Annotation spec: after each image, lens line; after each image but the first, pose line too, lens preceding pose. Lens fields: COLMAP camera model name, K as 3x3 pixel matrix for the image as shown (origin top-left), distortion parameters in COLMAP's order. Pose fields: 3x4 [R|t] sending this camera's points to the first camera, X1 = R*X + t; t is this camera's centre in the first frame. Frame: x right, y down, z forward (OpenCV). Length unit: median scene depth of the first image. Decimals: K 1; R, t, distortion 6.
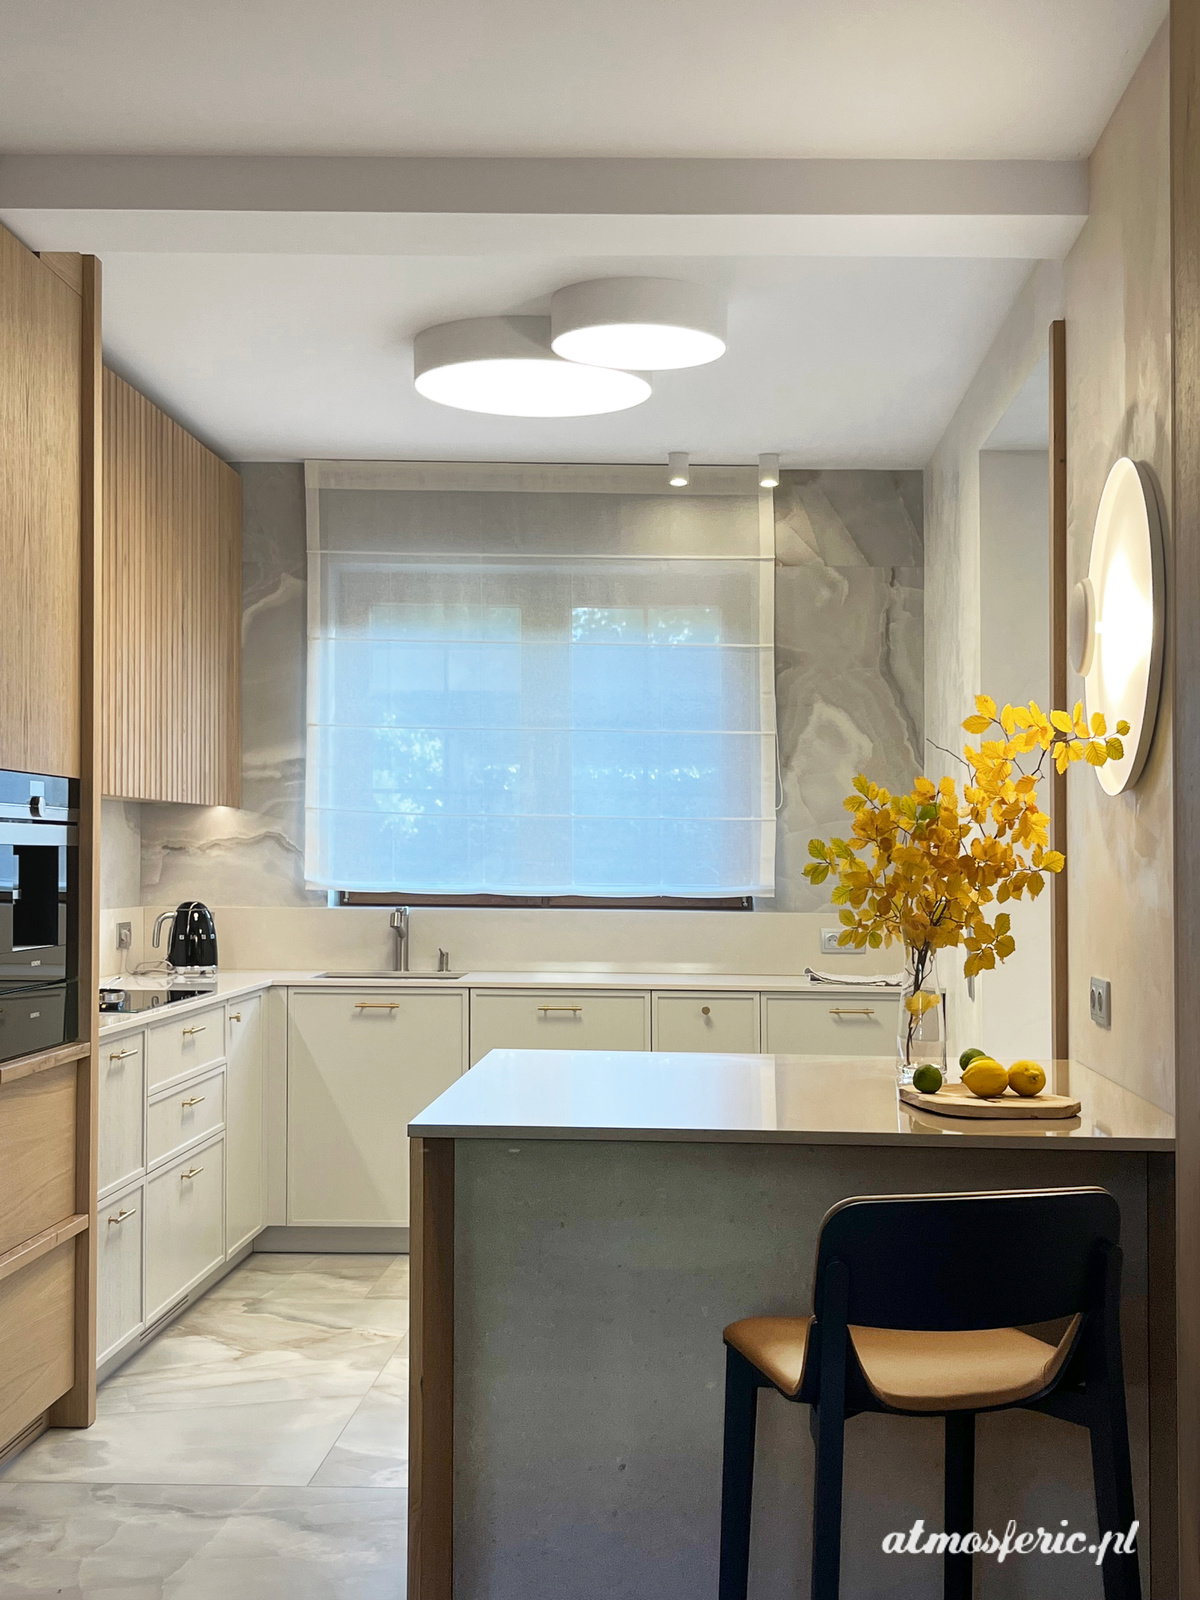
lens RADIAL K [[1900.4, 0, 600.4], [0, 1900.4, 845.6], [0, 0, 1]] dist [0.124792, -0.453394]
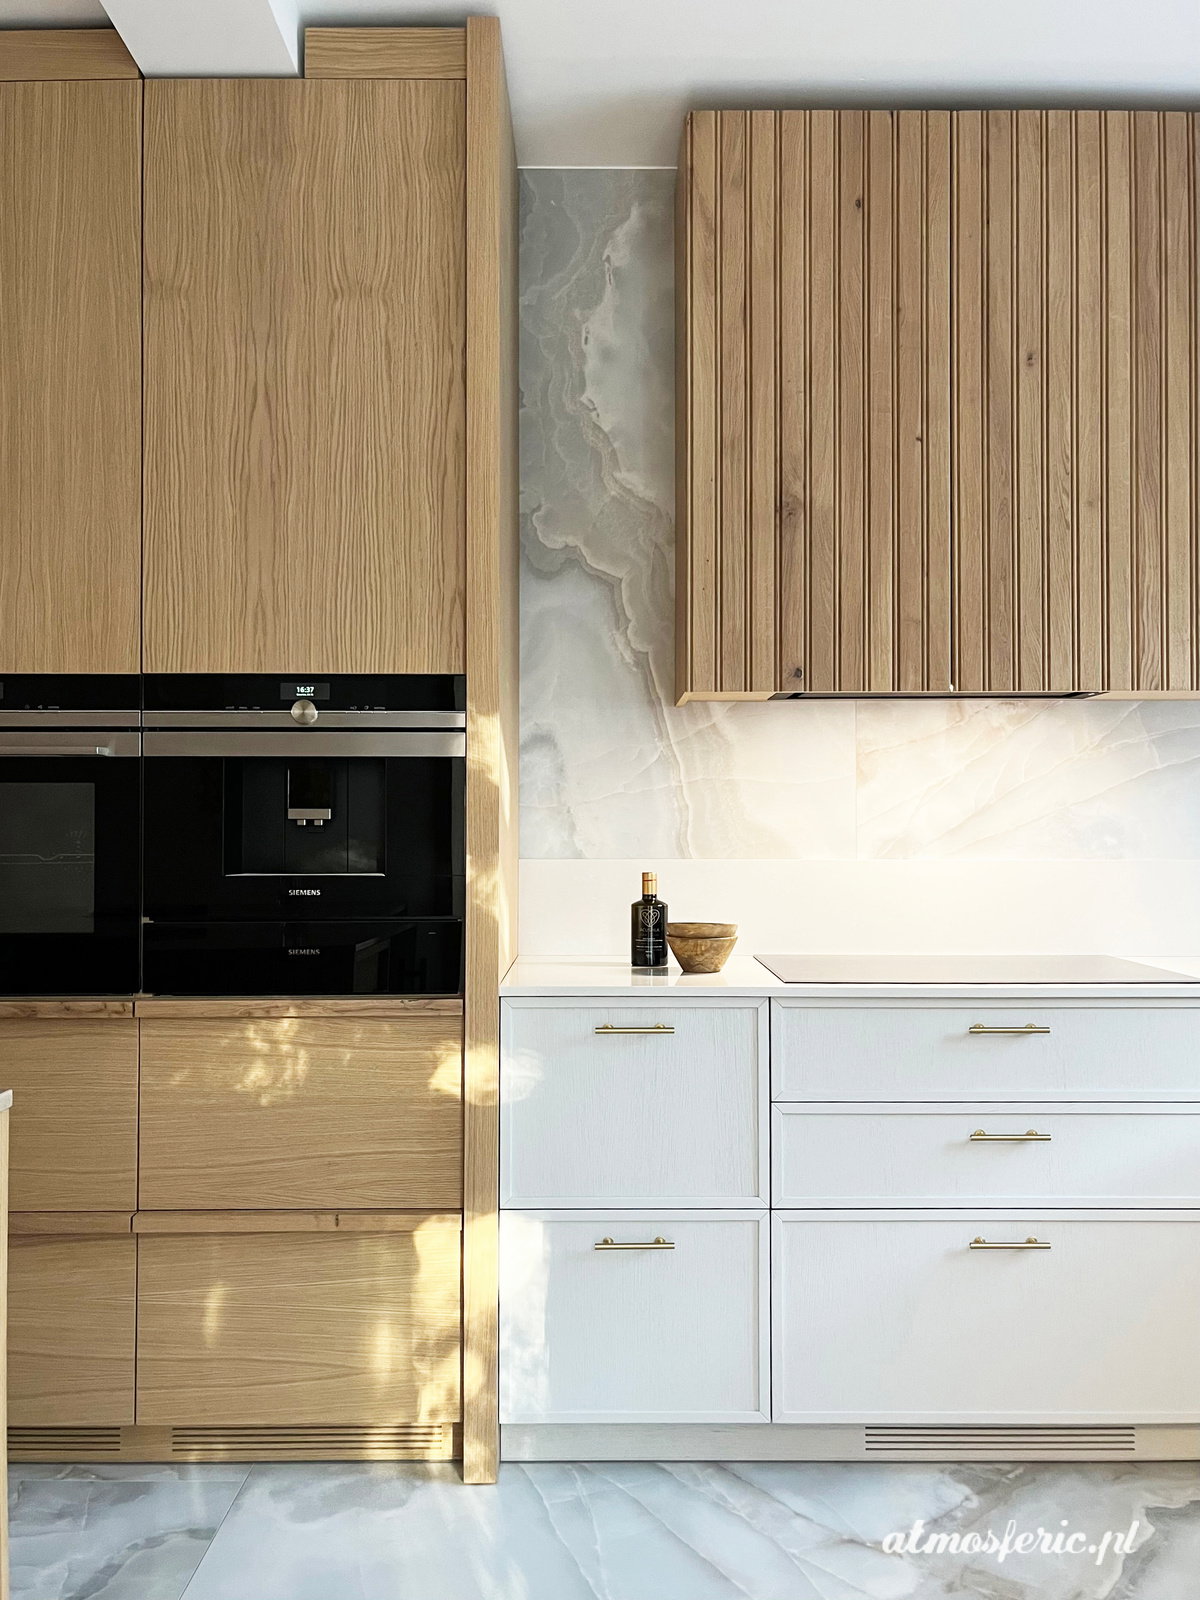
lens RADIAL K [[1264.7, 0, 600.0], [0, 1264.7, 800.0], [0, 0, 1]] dist [0.061862, -0.110260]
pose [[0.075060, -0.012751, -0.997097, 0.175571], [0.008277, 0.999892, -0.012163, 0.016679], [0.997145, -0.007340, 0.075158, 0.661257]]
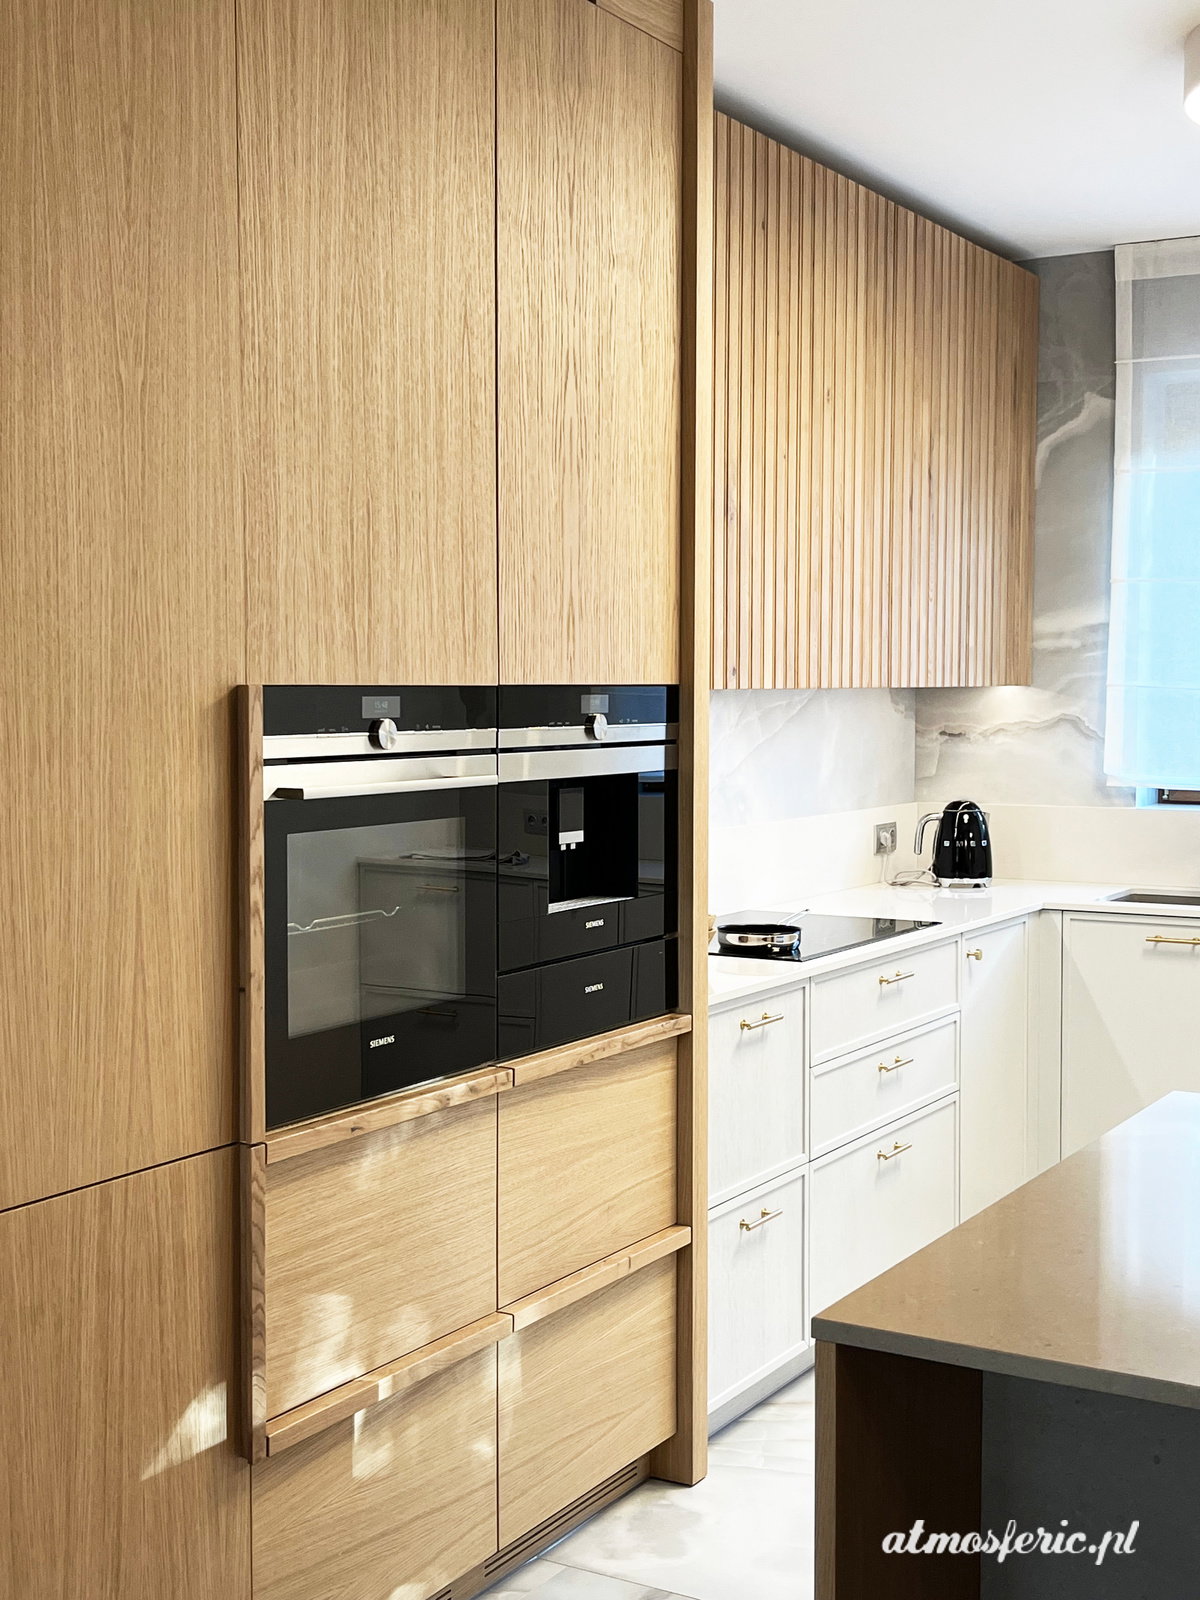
lens RADIAL K [[1900.4, 0, 600.4], [0, 1900.4, 845.6], [0, 0, 1]] dist [0.124792, -0.453394]
pose [[0.875551, 0.029624, -0.482216, 0.052890], [0.011398, 0.996574, 0.081919, -0.021704], [0.482991, -0.077221, 0.872214, 0.190463]]
